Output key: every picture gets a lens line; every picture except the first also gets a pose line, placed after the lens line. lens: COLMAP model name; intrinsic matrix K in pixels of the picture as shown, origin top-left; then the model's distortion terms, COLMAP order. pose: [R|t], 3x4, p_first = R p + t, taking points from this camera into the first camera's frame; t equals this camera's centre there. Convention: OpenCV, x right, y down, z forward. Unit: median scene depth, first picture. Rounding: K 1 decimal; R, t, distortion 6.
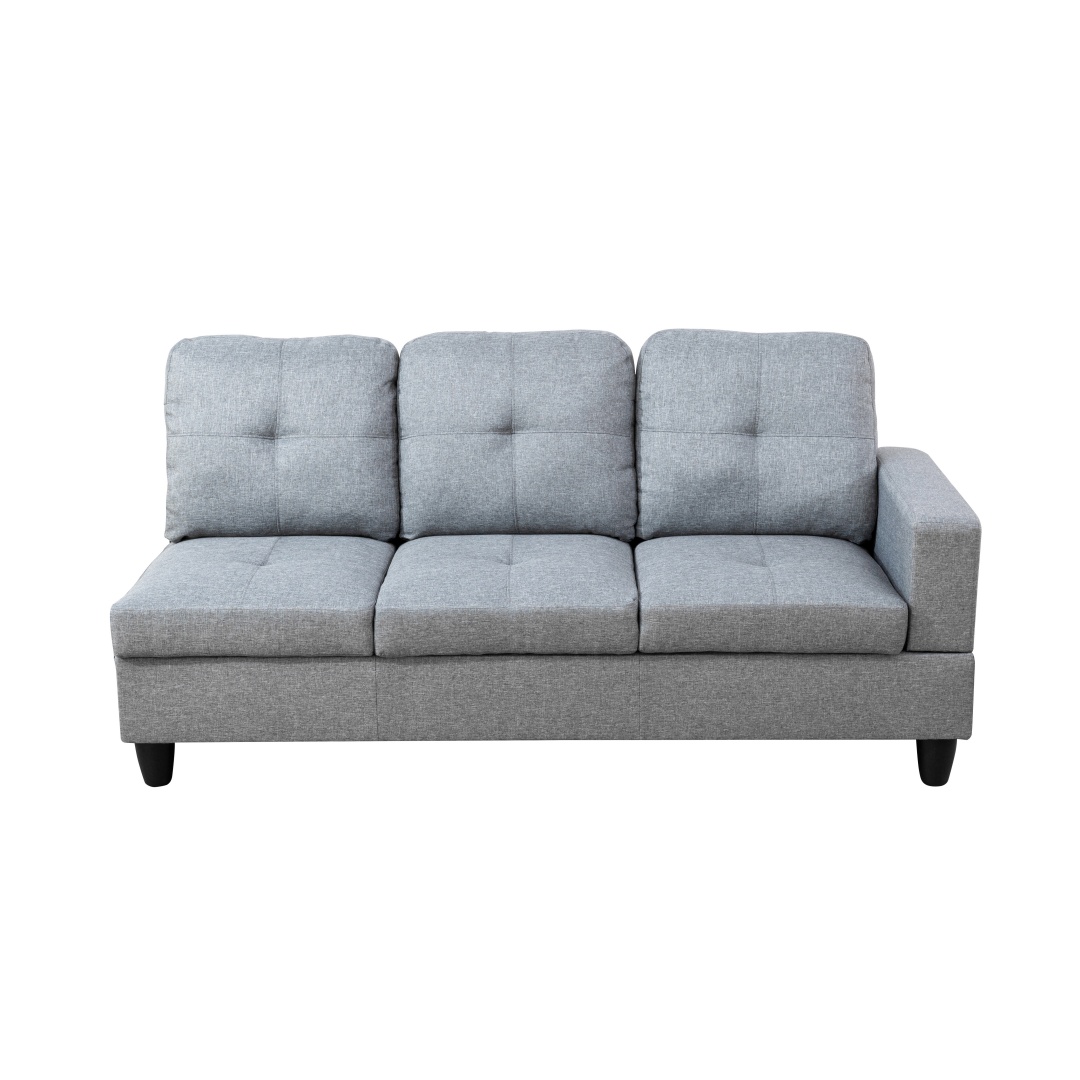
lens RADIAL K [[2329.0, 0, 540.0], [0, 2329.0, 540.0], [0, 0, 1]] dist [-0.042064, 0.102396]
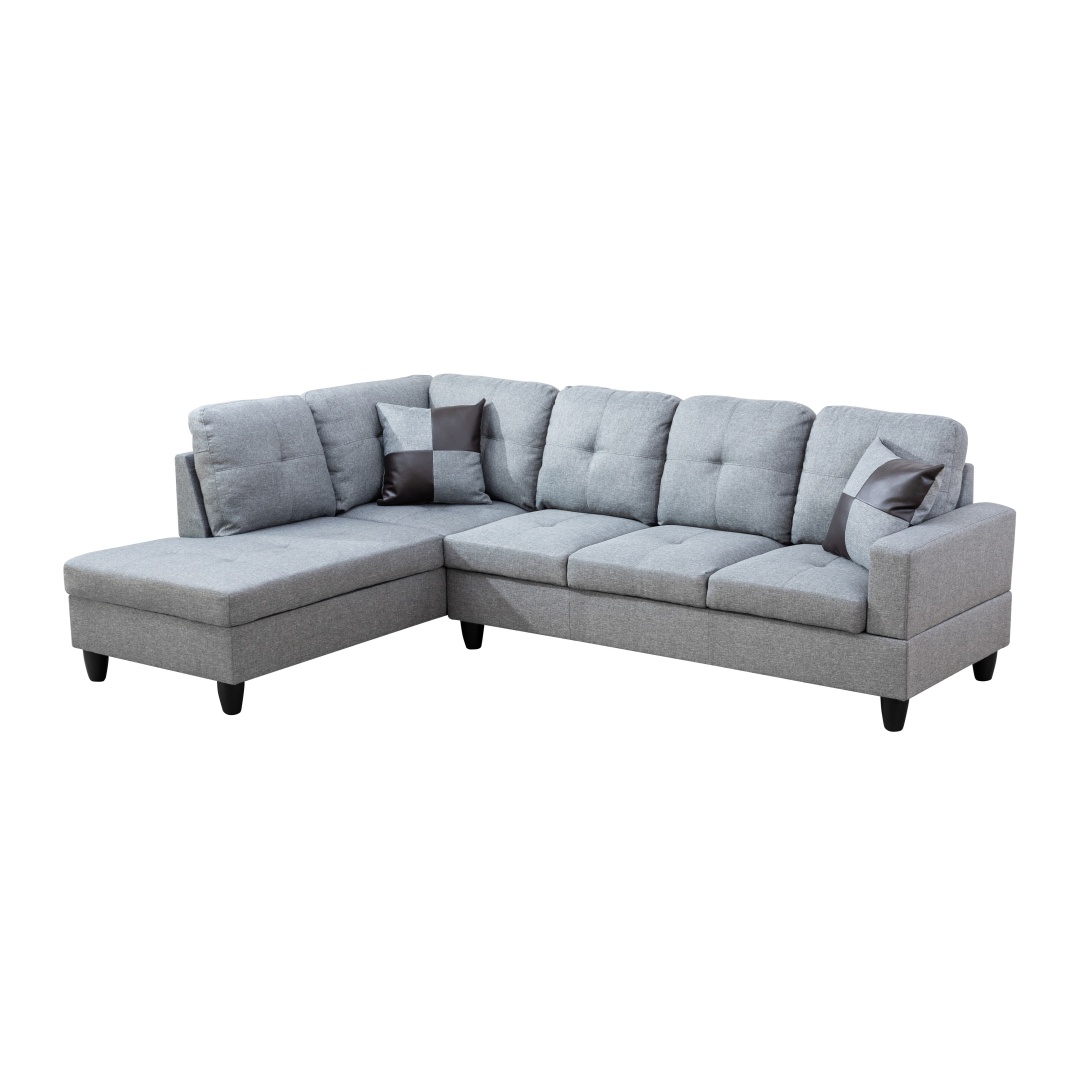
lens RADIAL K [[2001.8, 0, 540.0], [0, 2001.8, 540.0], [0, 0, 1]] dist [0.066911, 0.185454]
pose [[0.811572, 0.122190, -0.571332, 0.691888], [-0.129976, 0.991140, 0.027344, -0.017708], [0.569611, 0.052068, 0.820263, -0.154043]]
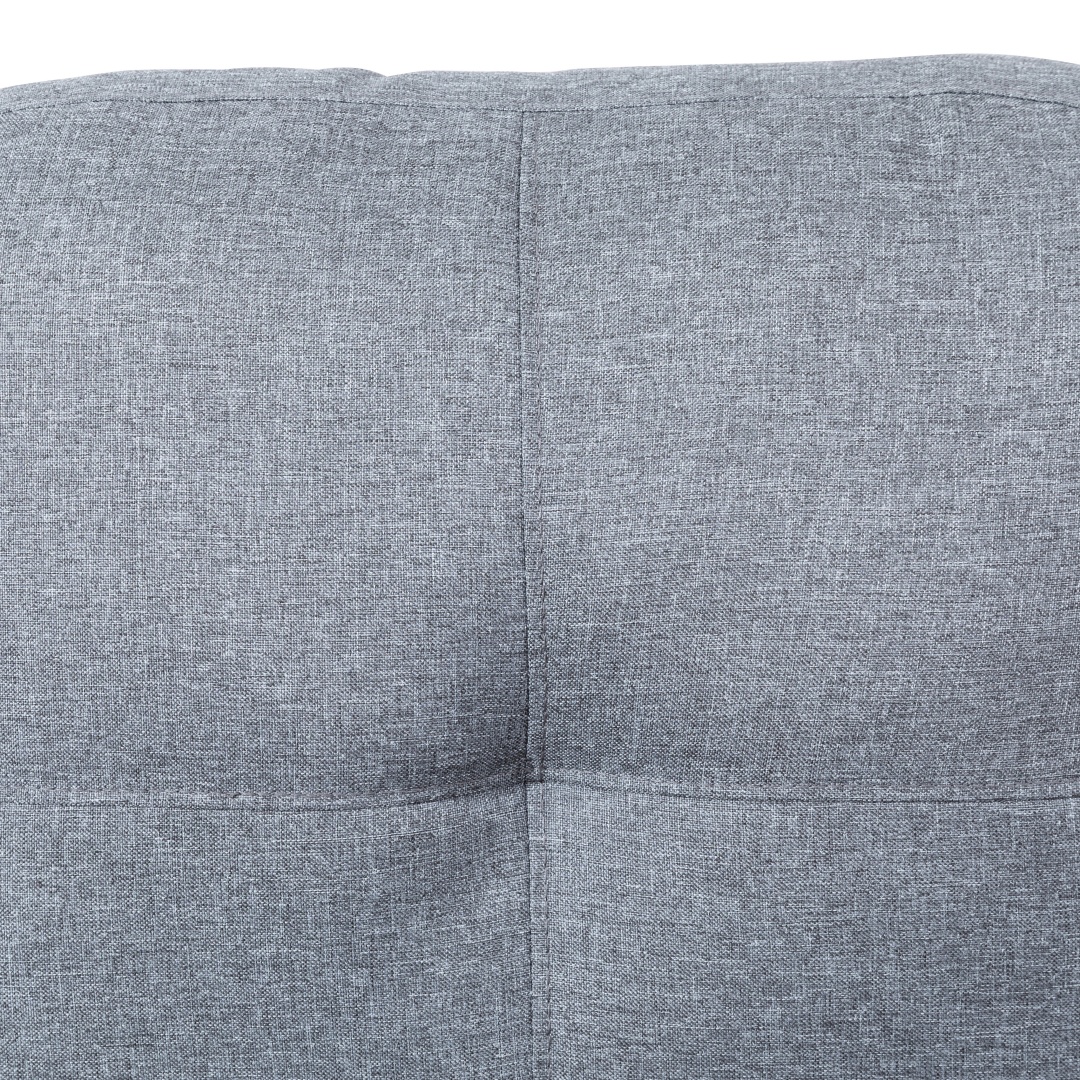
lens RADIAL K [[3295.3, 0, 540.0], [0, 3295.3, 540.0], [0, 0, 1]] dist [-0.001613, -1.120515]
pose [[0.999944, -0.004852, 0.009422, -0.014015], [0.002512, 0.972225, 0.234035, -0.120598], [-0.010295, -0.233998, 0.972182, 0.841224]]
